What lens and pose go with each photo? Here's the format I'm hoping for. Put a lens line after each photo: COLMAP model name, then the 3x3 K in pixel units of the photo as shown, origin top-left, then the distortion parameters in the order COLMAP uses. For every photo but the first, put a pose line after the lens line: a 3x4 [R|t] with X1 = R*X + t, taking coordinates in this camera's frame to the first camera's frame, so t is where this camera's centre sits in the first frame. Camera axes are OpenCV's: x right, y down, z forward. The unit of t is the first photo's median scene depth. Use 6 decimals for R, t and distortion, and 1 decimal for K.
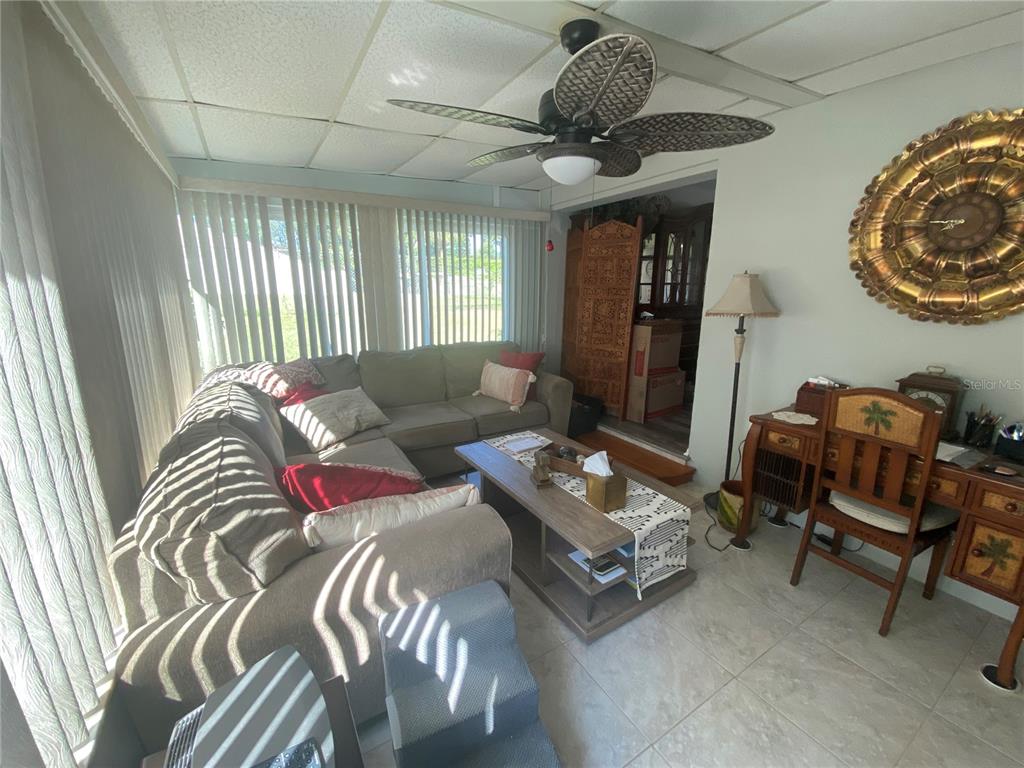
lens RADIAL K [[408.5, 0, 485.4], [0, 408.5, 382.1], [0, 0, 1]] dist [-0.032902, -0.000028]
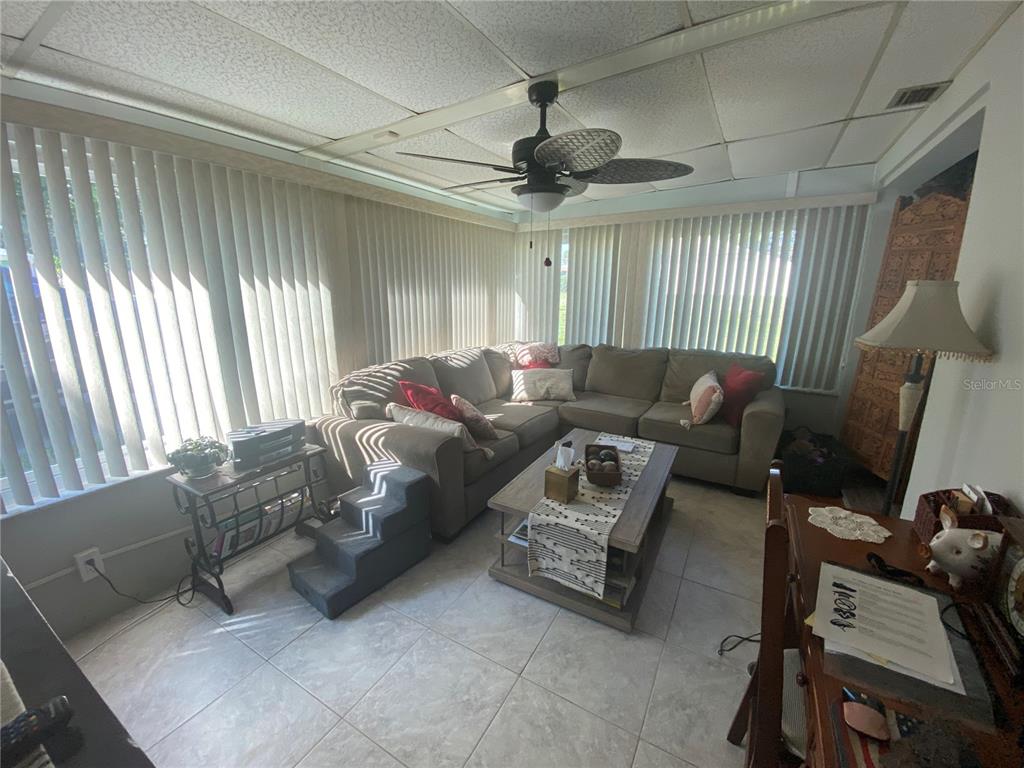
lens RADIAL K [[403.9, 0, 512.0], [0, 403.9, 384.0], [0, 0, 1]] dist [0.000665, 0.000095]
pose [[0.514418, 0.214464, -0.830288, 1.102772], [-0.203529, 0.971091, 0.124733, -0.104180], [0.833036, 0.104823, 0.543197, 0.270049]]
